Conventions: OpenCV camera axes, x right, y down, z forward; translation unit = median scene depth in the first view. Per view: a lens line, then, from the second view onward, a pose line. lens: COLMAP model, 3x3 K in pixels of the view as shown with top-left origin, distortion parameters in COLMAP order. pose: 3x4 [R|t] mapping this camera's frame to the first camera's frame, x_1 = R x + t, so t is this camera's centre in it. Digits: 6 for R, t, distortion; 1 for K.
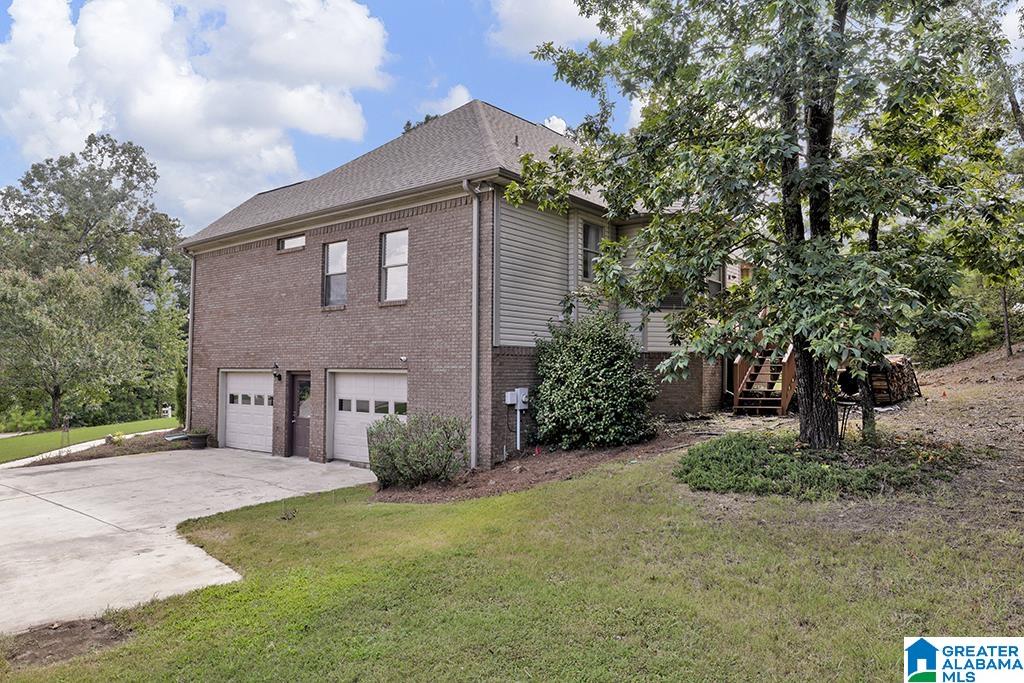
lens RADIAL K [[691.7, 0, 512.0], [0, 691.7, 341.5], [0, 0, 1]] dist [0.012207, 0.002014]
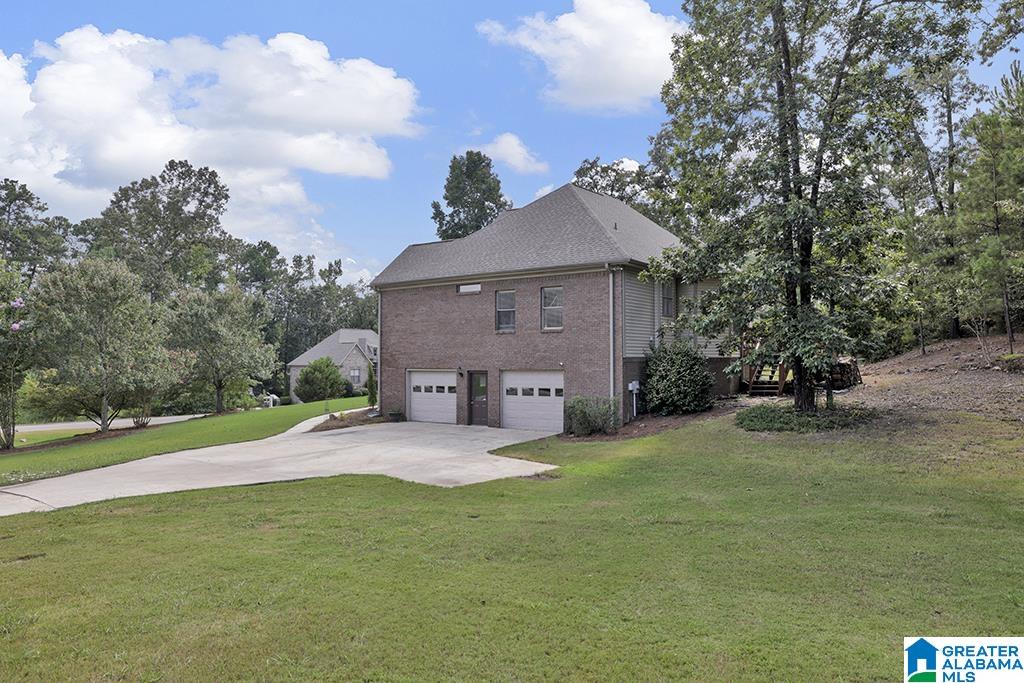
lens RADIAL K [[695.8, 0, 512.0], [0, 695.8, 341.5], [0, 0, 1]] dist [0.002092, 0.001824]
pose [[0.998931, -0.006141, 0.045809, -0.373306], [0.005291, 0.999812, 0.018662, -0.066005], [-0.045915, -0.018400, 0.998776, -0.727890]]
